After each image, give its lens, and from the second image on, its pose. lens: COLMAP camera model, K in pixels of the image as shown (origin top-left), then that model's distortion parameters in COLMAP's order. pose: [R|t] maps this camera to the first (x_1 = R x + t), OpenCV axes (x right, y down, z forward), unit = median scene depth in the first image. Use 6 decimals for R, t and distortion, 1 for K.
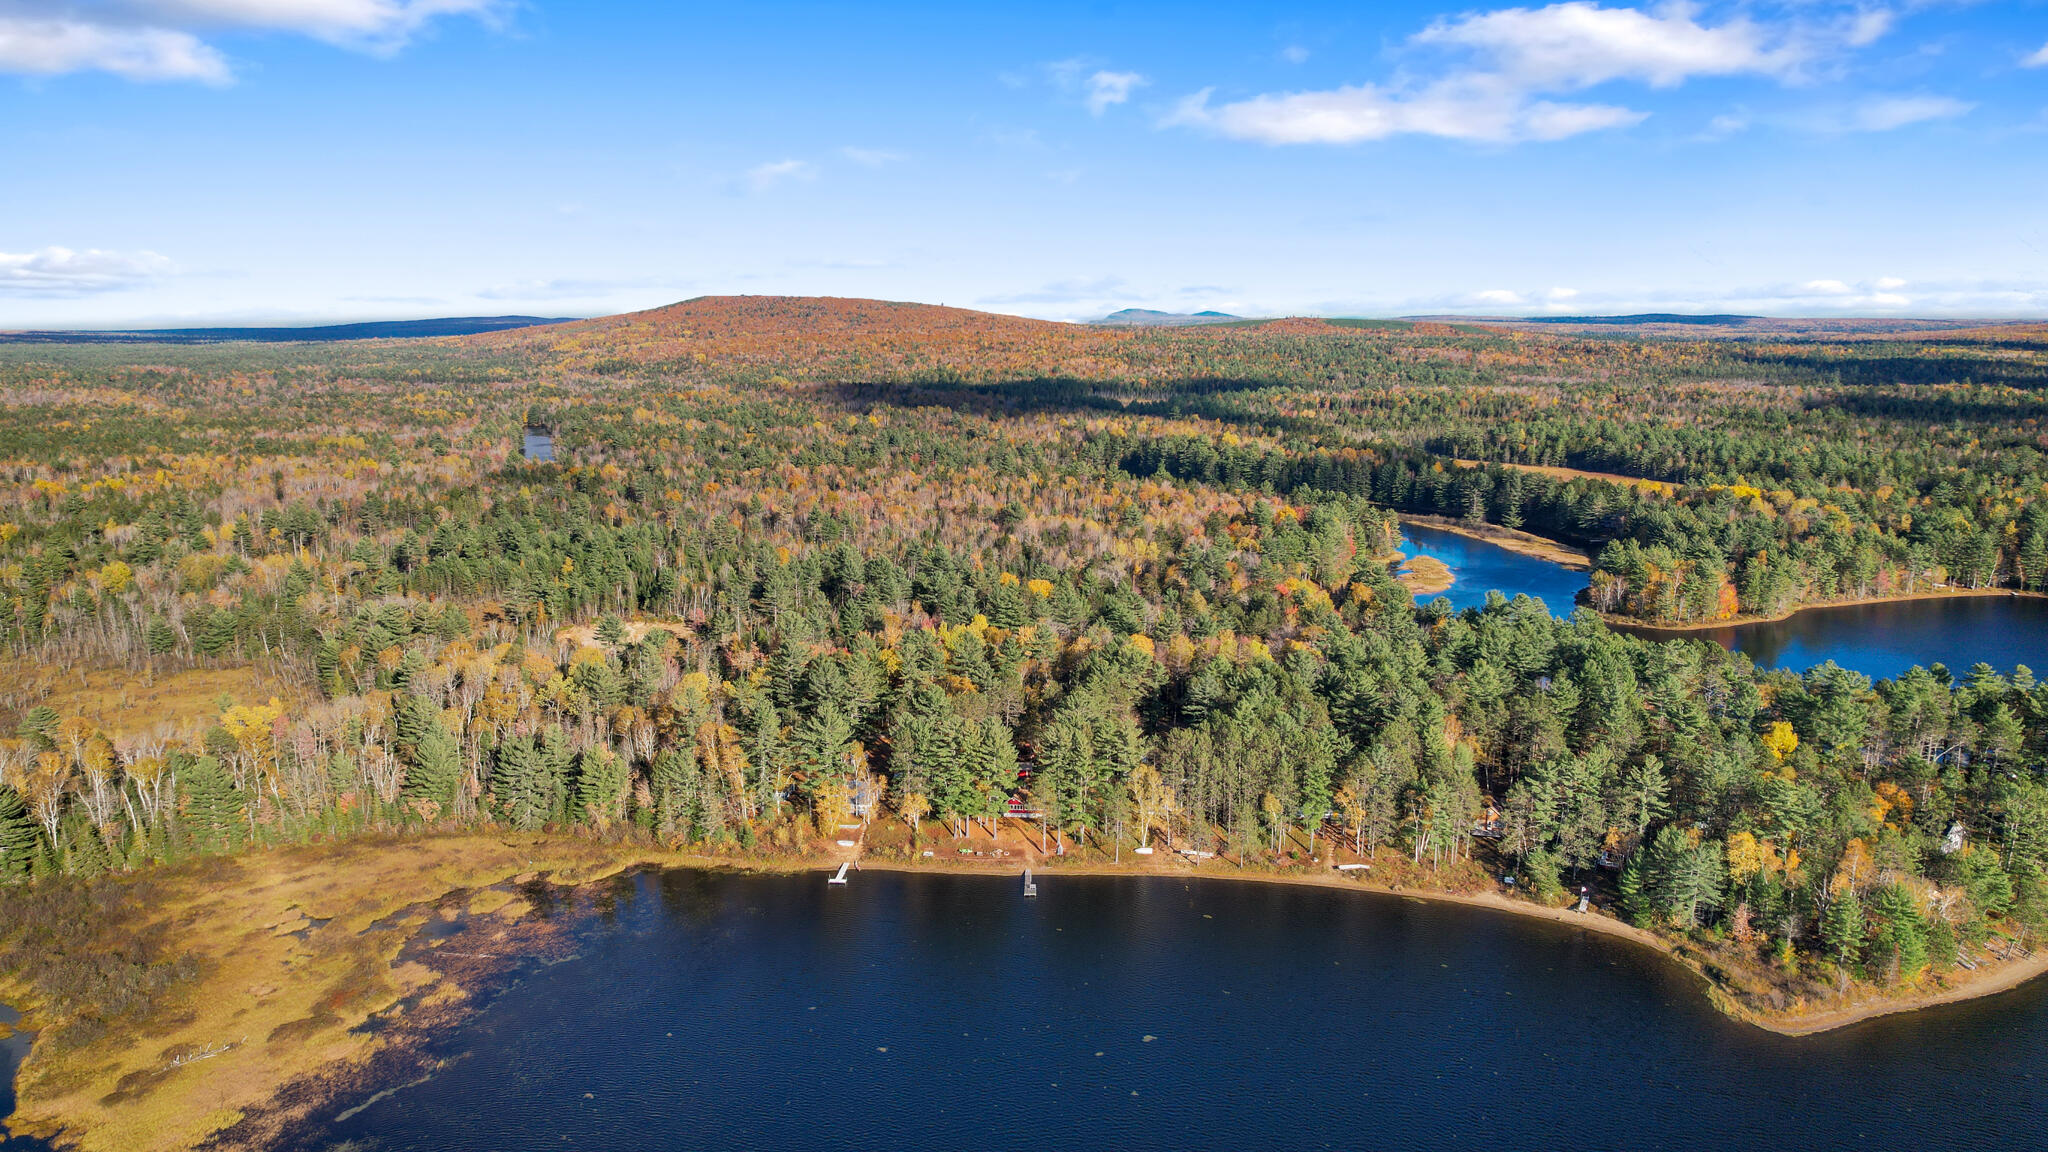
lens RADIAL K [[1309.9, 0, 1034.3], [0, 1309.9, 573.6], [0, 0, 1]] dist [-0.087242, 0.076004]
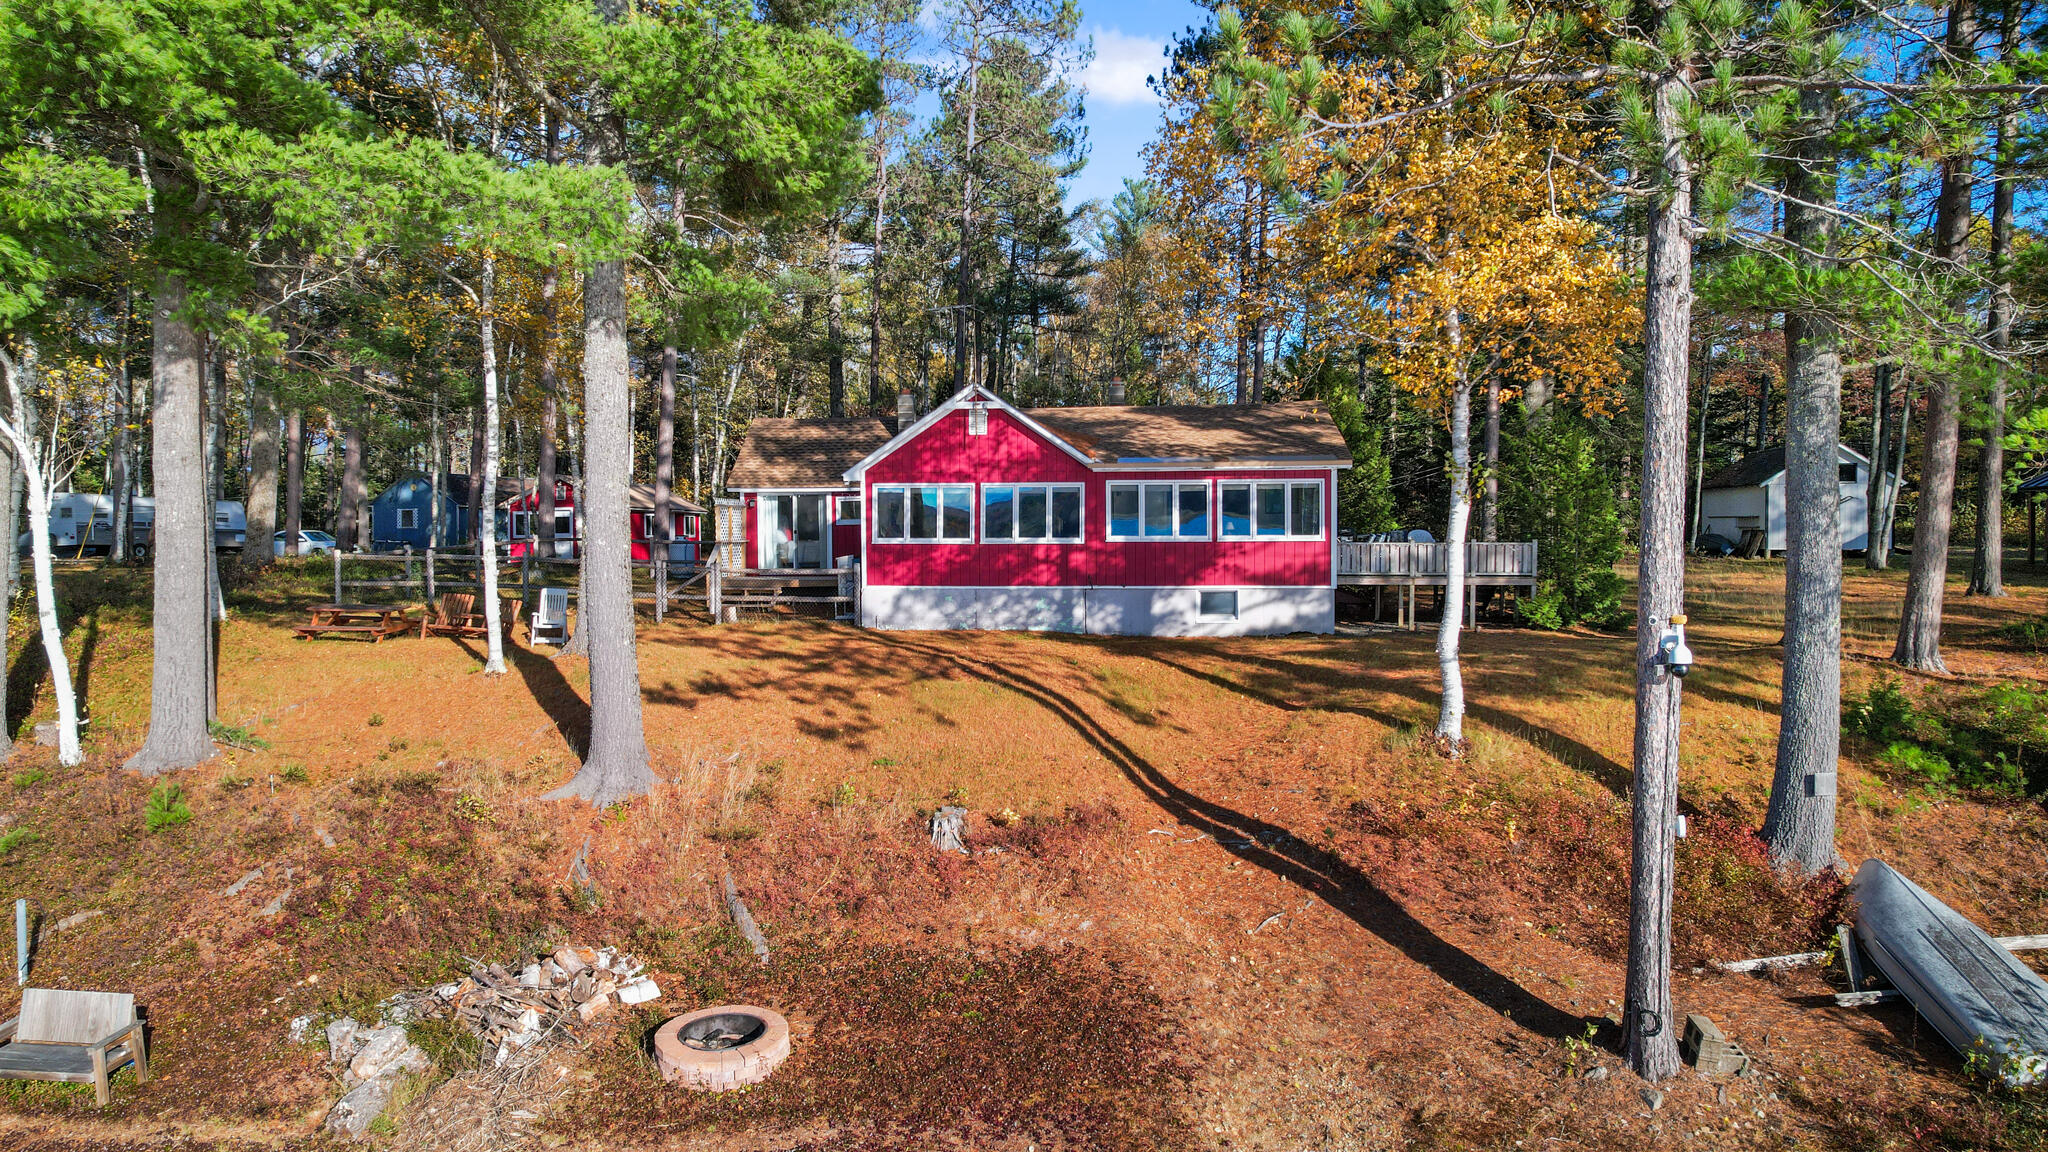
lens RADIAL K [[1289.8, 0, 1031.4], [0, 1289.8, 575.4], [0, 0, 1]] dist [-0.051200, -0.000439]
pose [[0.999845, 0.007165, -0.016066, -0.010823], [-0.010020, 0.982619, -0.185363, 0.203760], [0.014459, 0.185495, 0.982539, 0.940845]]
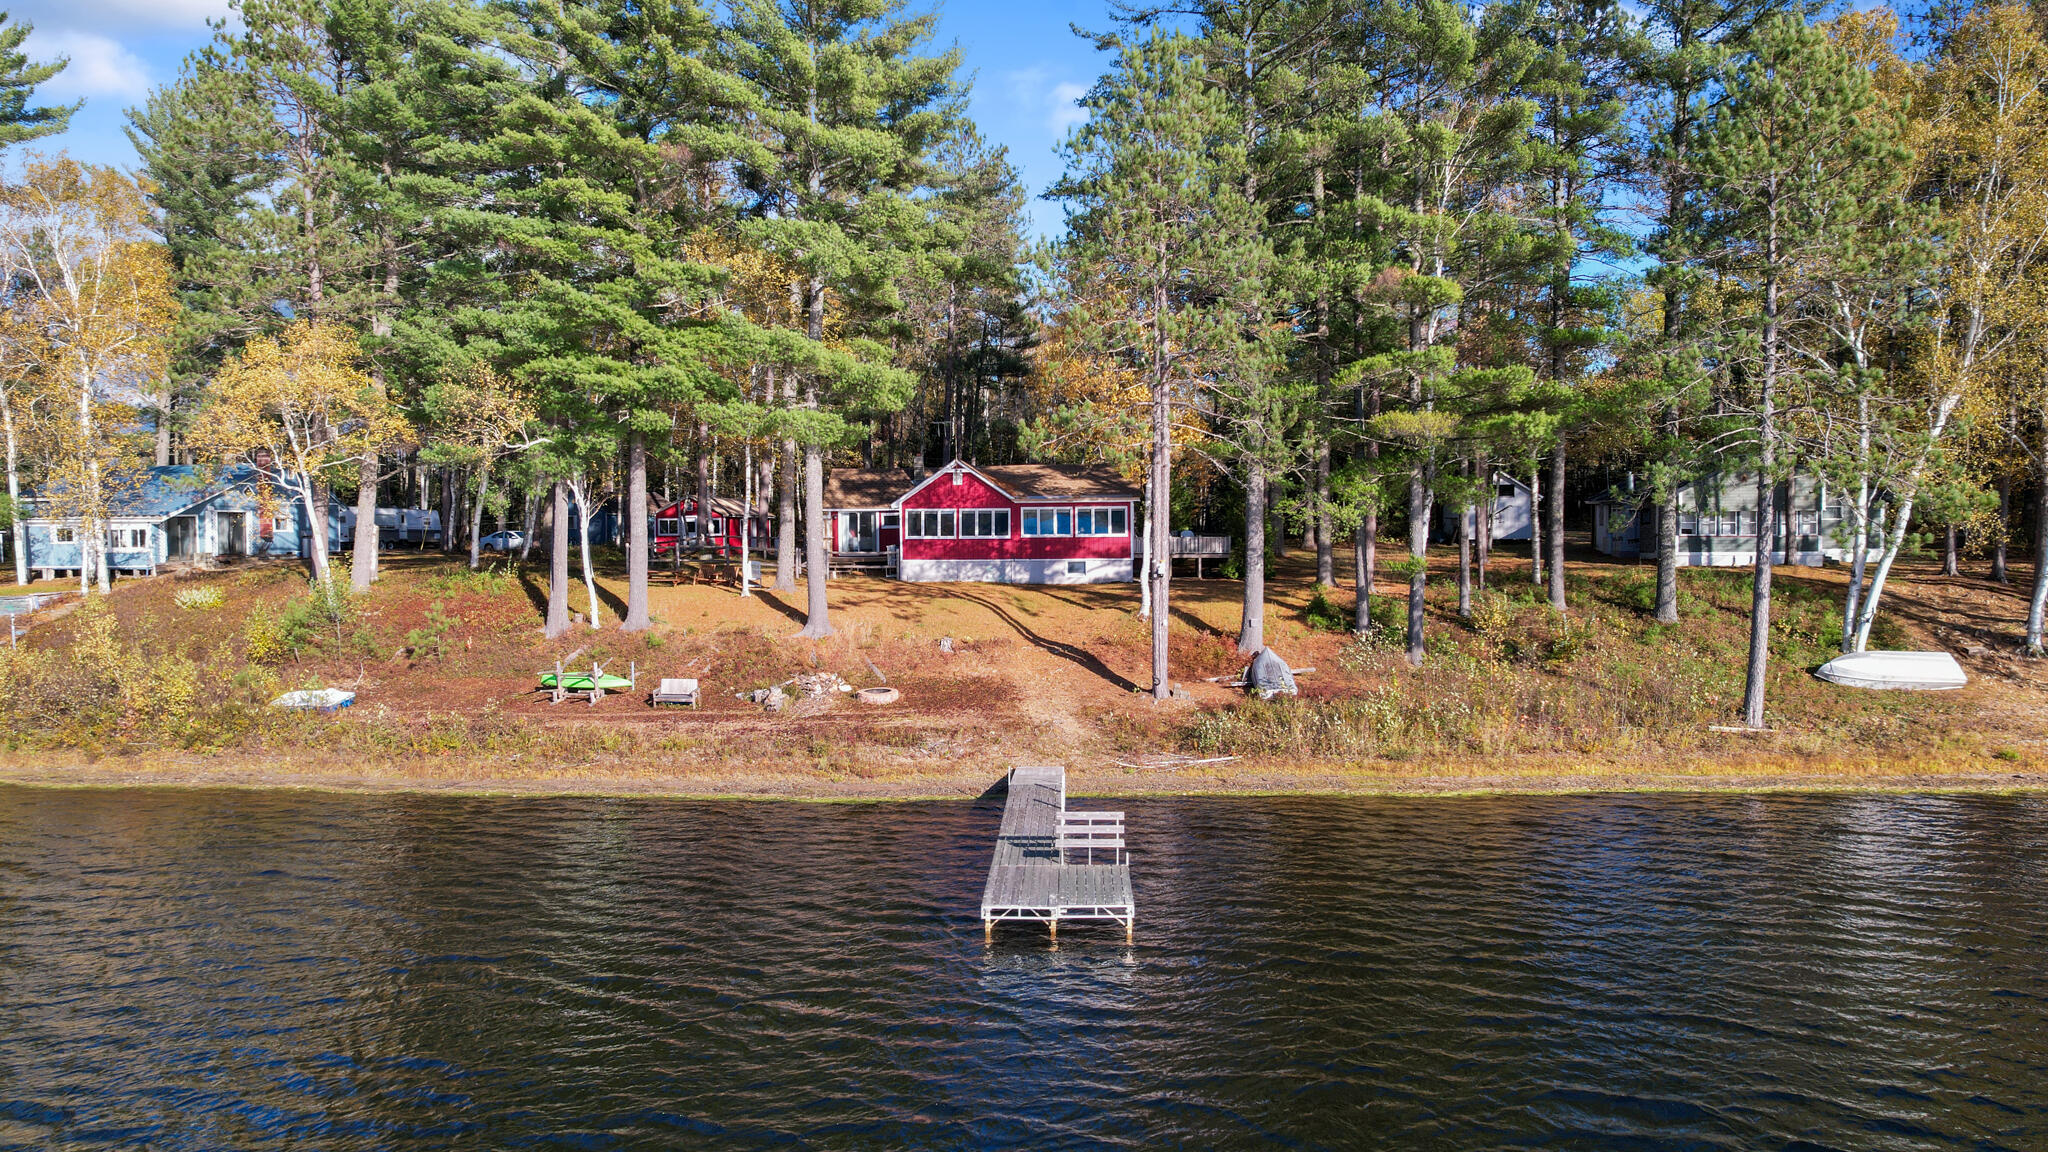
lens RADIAL K [[1289.8, 0, 1031.4], [0, 1289.8, 575.4], [0, 0, 1]] dist [-0.051200, -0.000439]
pose [[0.999980, 0.002234, -0.005989, -0.004754], [-0.003271, 0.983819, -0.179133, 0.222199], [0.005492, 0.179149, 0.983807, 0.852841]]
